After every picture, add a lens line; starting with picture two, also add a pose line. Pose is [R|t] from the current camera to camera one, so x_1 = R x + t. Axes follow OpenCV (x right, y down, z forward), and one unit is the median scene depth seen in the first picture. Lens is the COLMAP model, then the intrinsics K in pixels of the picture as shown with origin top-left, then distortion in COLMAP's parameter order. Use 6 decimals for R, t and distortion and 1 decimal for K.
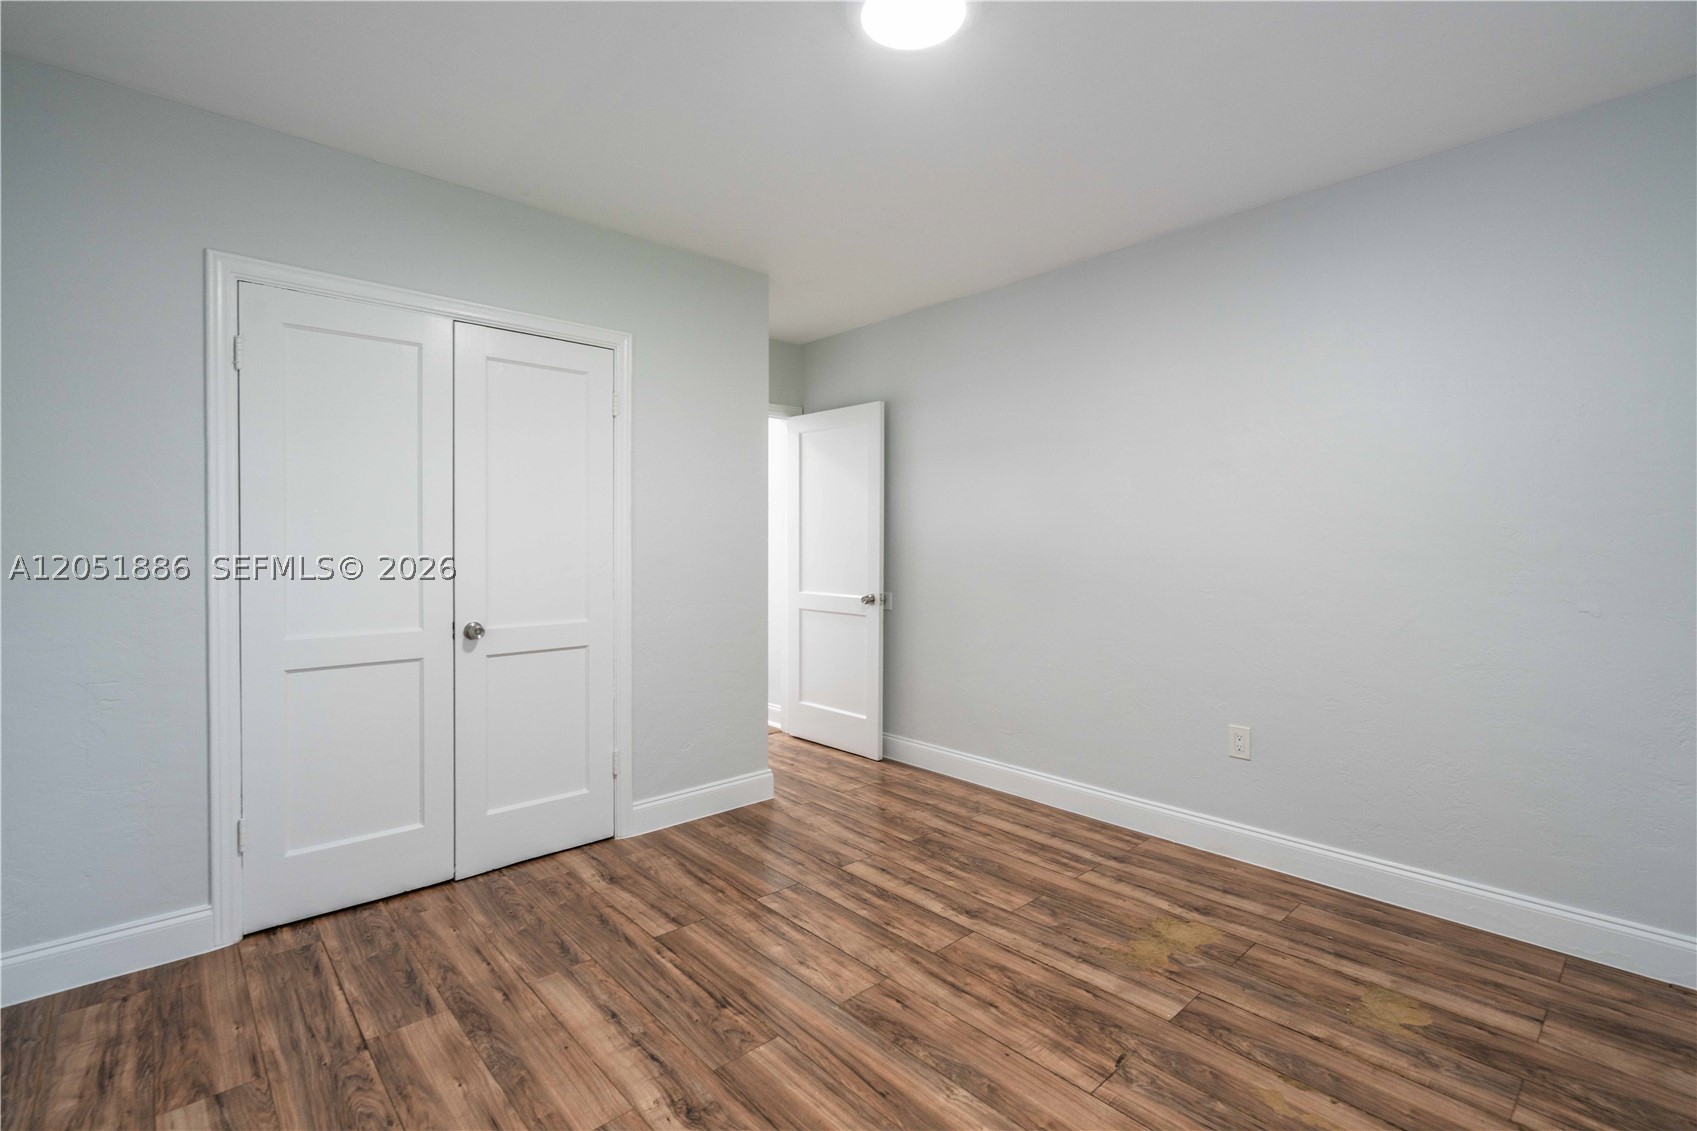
lens RADIAL K [[790.6, 0, 855.8], [0, 790.6, 543.3], [0, 0, 1]] dist [-0.001723, 0.000022]
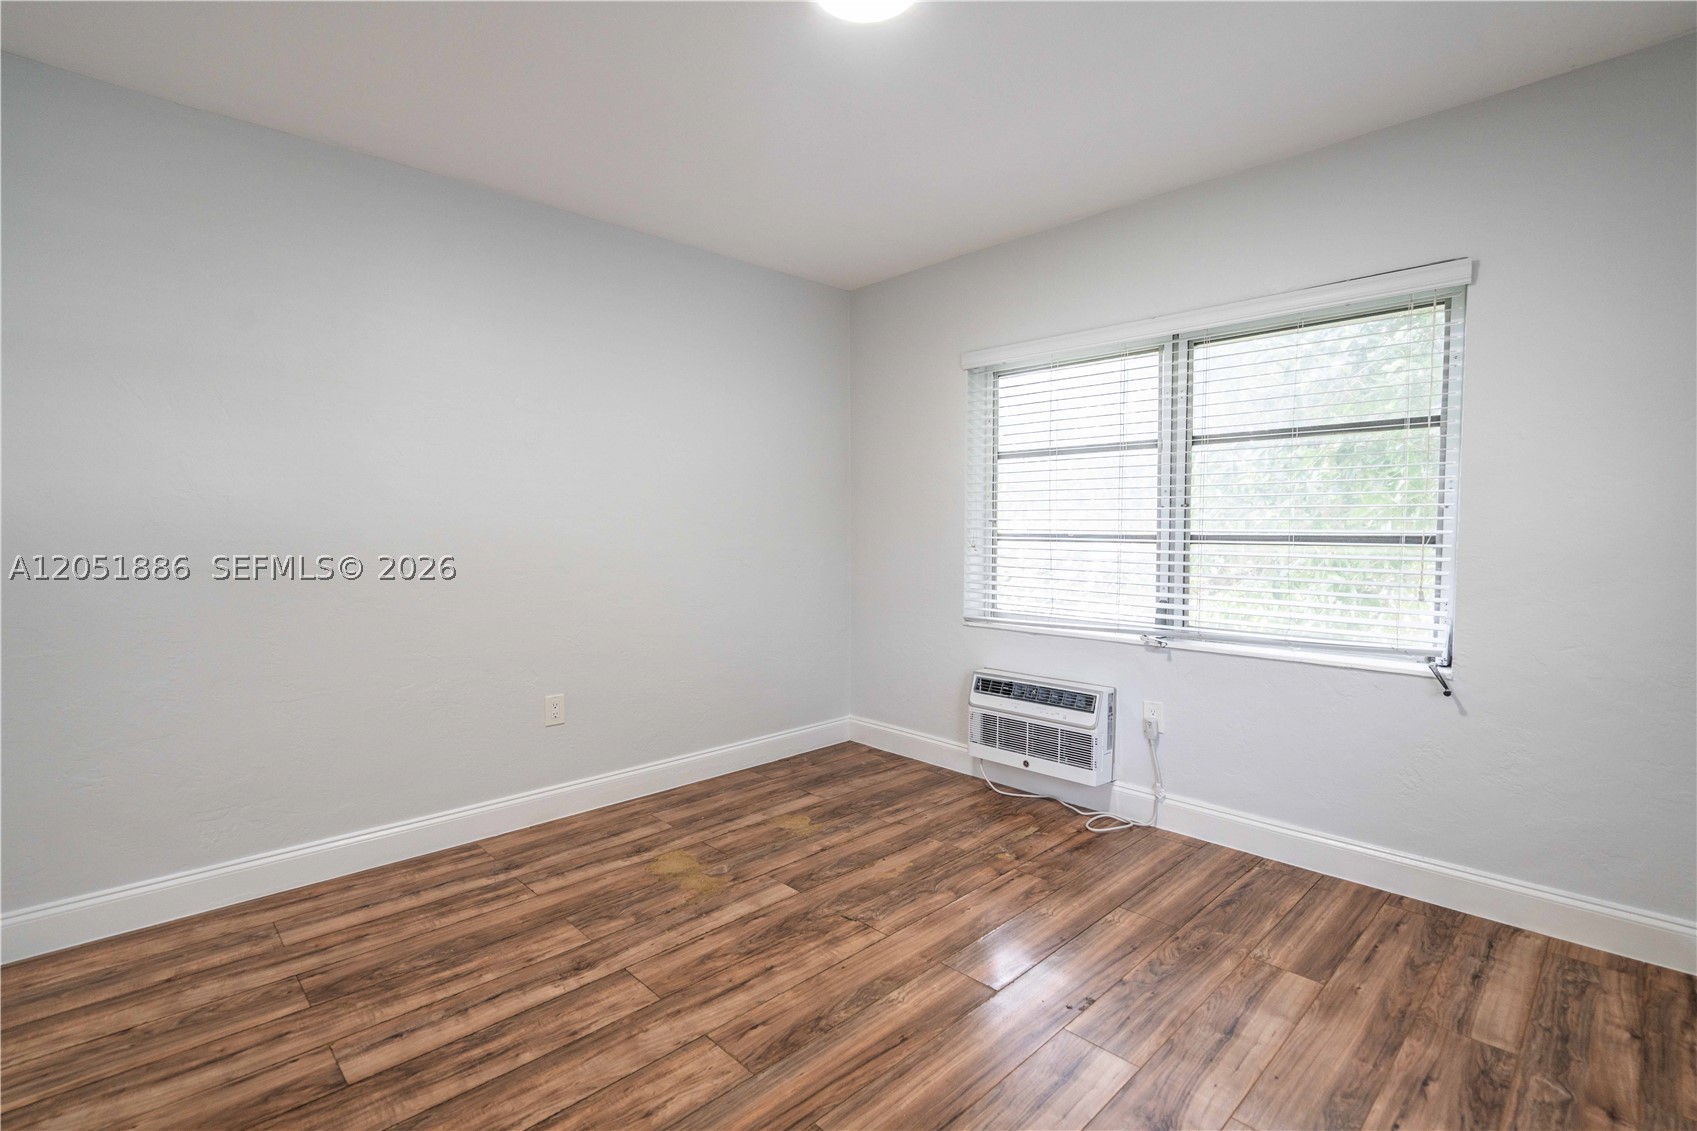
lens RADIAL K [[773.5, 0, 848.7], [0, 773.5, 556.6], [0, 0, 1]] dist [-0.000127, -0.000021]
pose [[-0.029696, -0.036283, 0.998900, -0.697773], [0.000459, 0.999340, 0.036312, 0.009404], [-0.999559, 0.001537, -0.029660, 0.789361]]
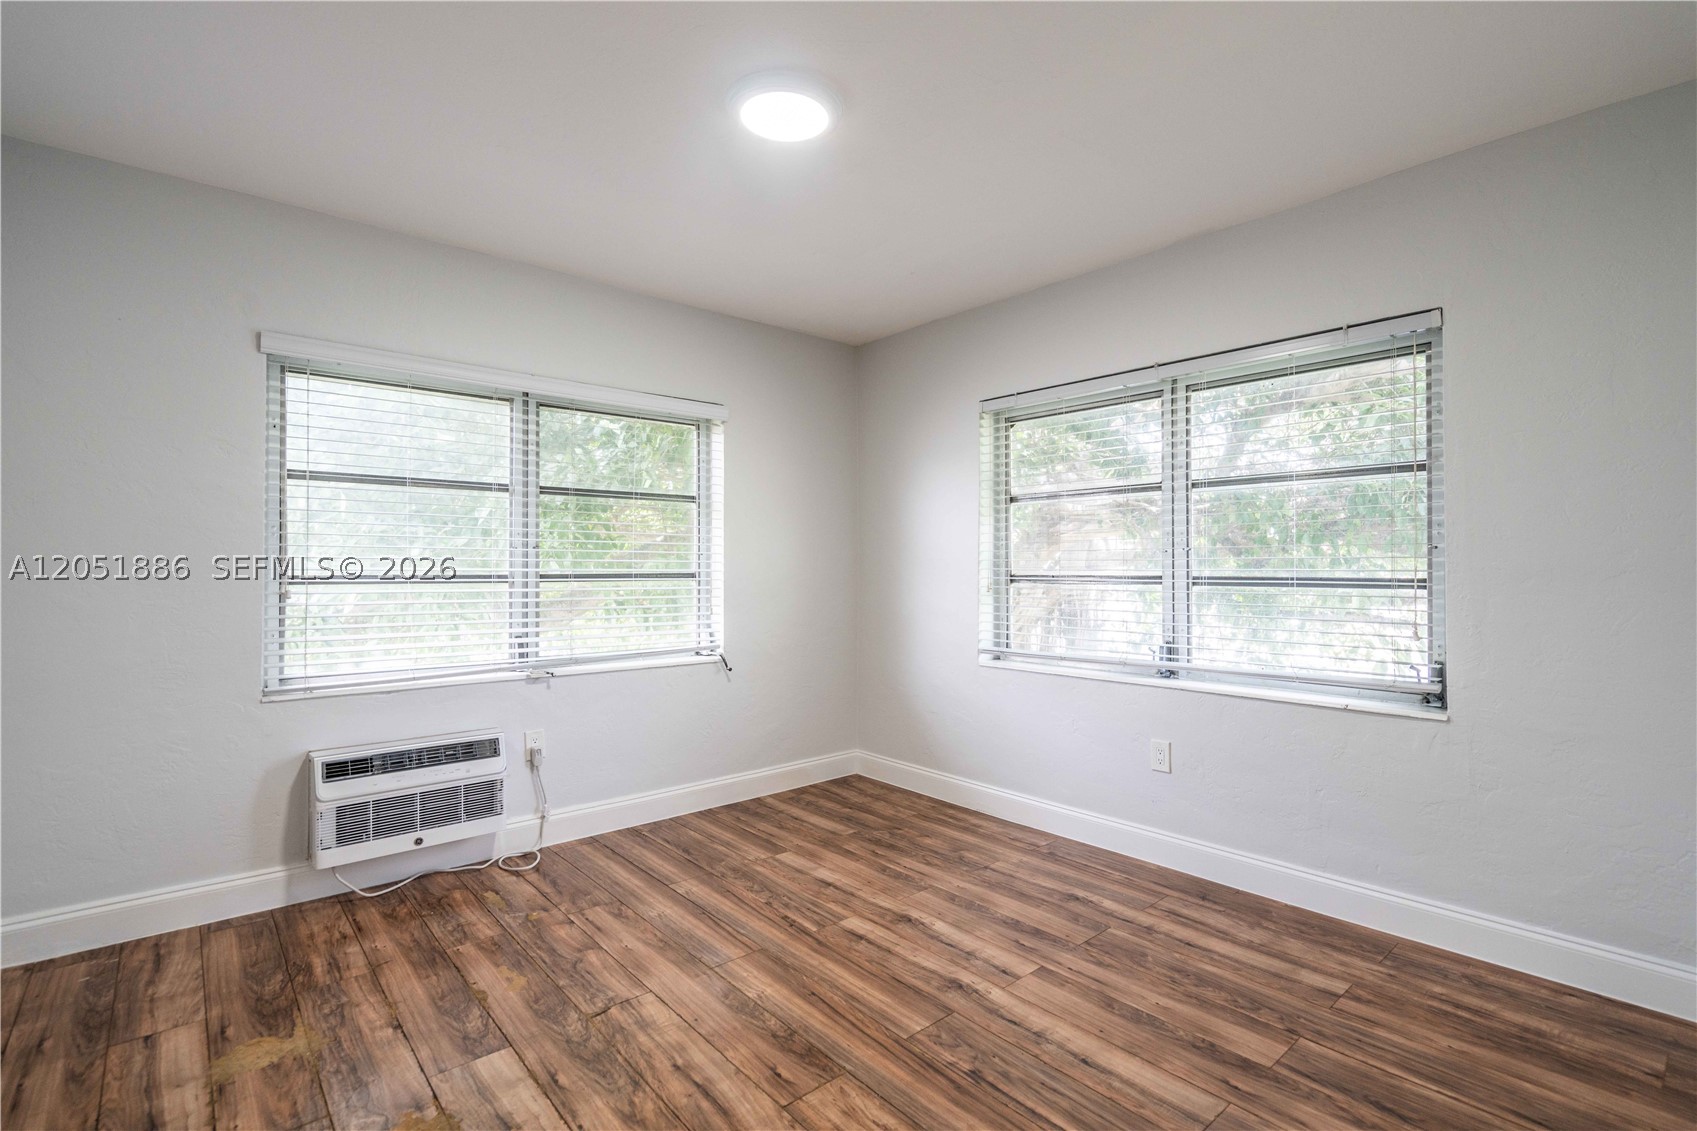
lens RADIAL K [[790.6, 0, 855.8], [0, 790.6, 543.3], [0, 0, 1]] dist [-0.001723, 0.000022]
pose [[-0.999583, 0.001142, 0.028843, -0.051063], [0.000289, 0.999563, -0.029565, 0.006652], [-0.028864, -0.029544, -0.999147, 1.638356]]
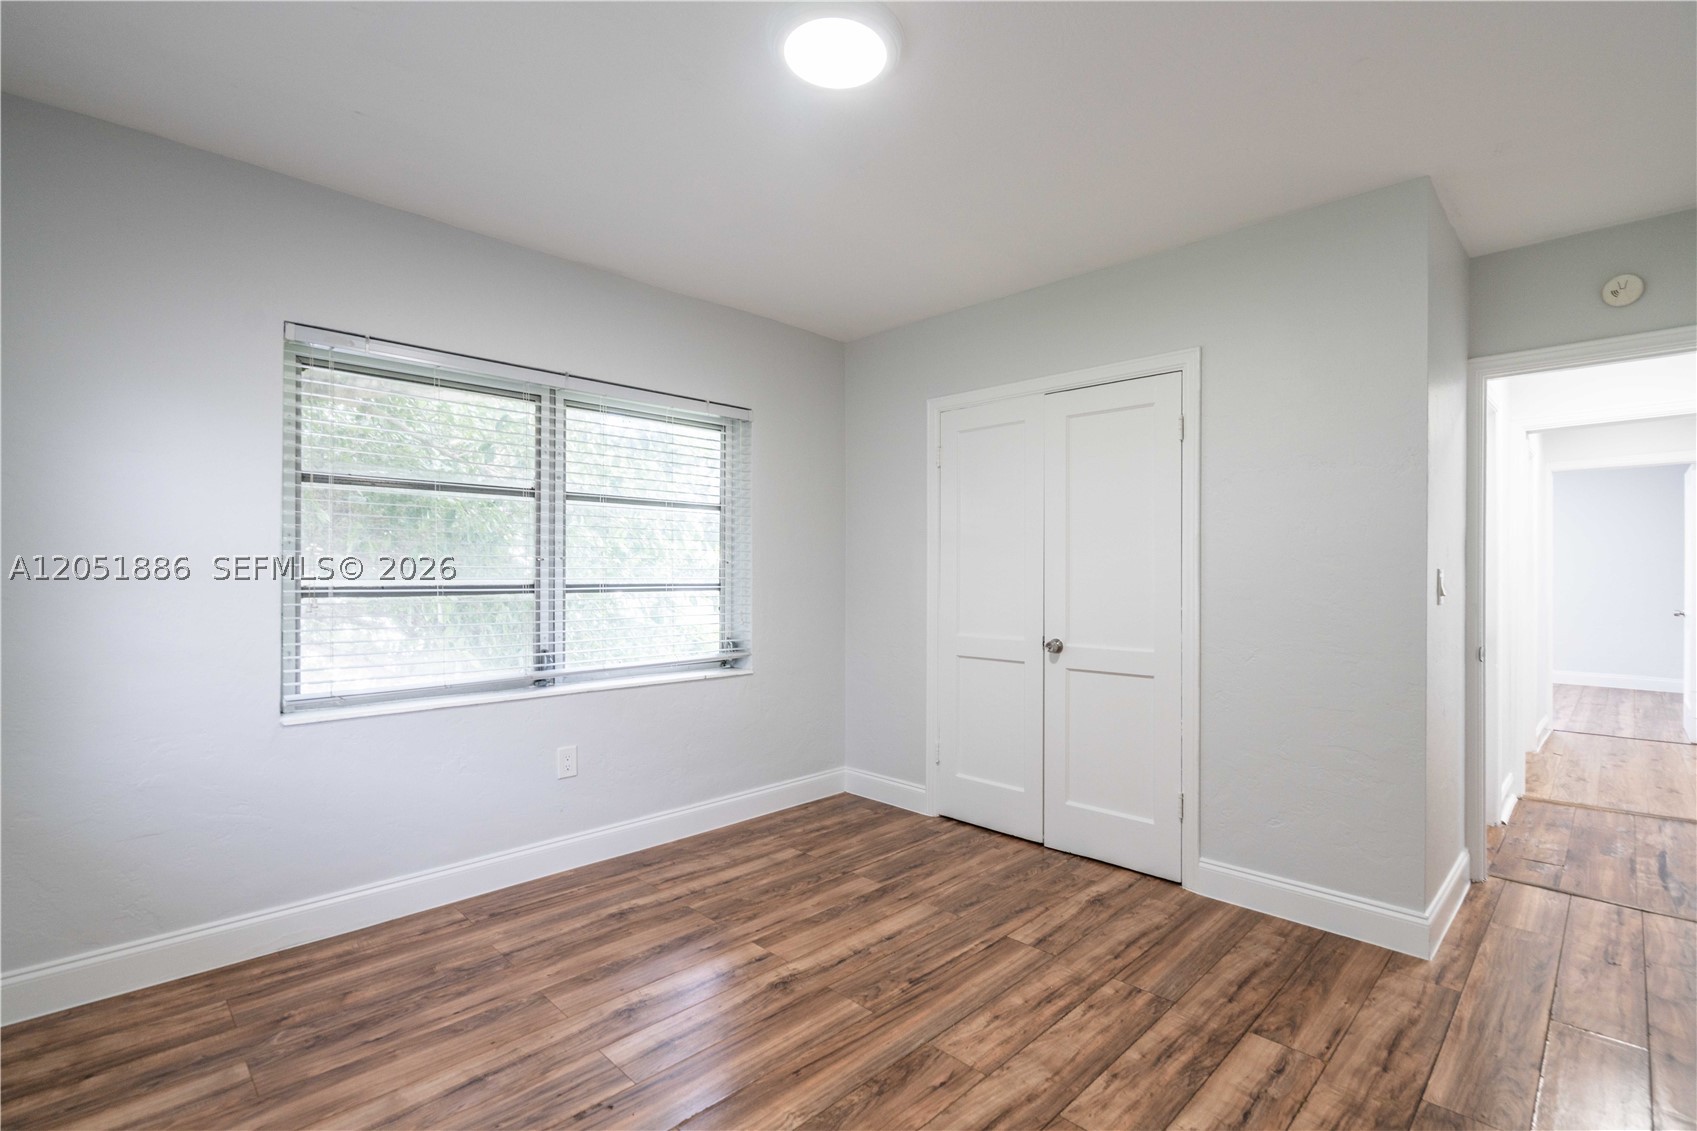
lens RADIAL K [[766.6, 0, 852.4], [0, 766.6, 496.8], [0, 0, 1]] dist [-0.000184, 0.000121]
pose [[0.037436, -0.099540, -0.994329, 0.855023], [-0.003884, 0.995005, -0.099754, -0.002542], [0.999291, 0.007596, 0.036863, 0.738475]]
